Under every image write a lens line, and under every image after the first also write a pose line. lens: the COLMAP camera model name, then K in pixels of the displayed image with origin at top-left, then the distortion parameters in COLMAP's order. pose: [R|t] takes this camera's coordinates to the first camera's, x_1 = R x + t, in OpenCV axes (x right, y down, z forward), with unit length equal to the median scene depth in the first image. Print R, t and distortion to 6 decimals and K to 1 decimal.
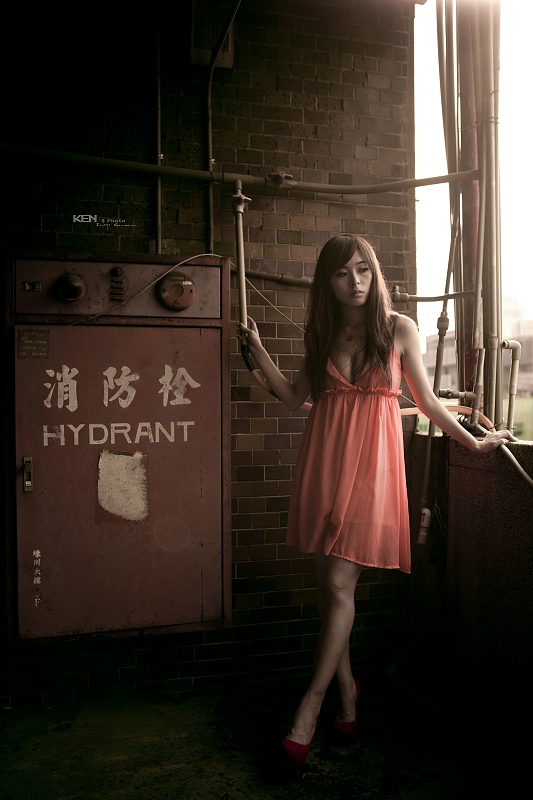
lens RADIAL K [[682.0, 0, 262.0], [0, 682.0, 408.5], [0, 0, 1]] dist [-0.078278, 0.009354]
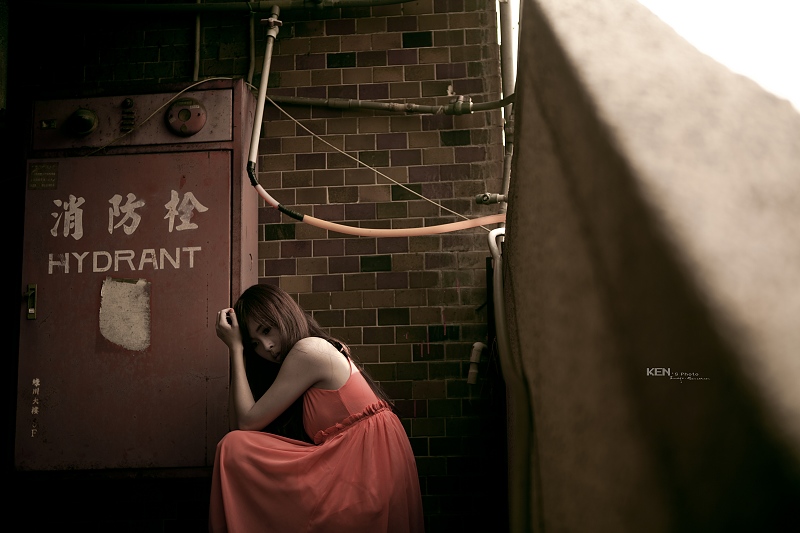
lens RADIAL K [[1056.6, 0, 401.6], [0, 1056.6, 263.2], [0, 0, 1]] dist [-0.021682, 0.000000]
pose [[0.940823, -0.084652, -0.328156, 0.652643], [0.018554, 0.979715, -0.199535, 0.345145], [0.338391, 0.181639, 0.923309, -0.254655]]
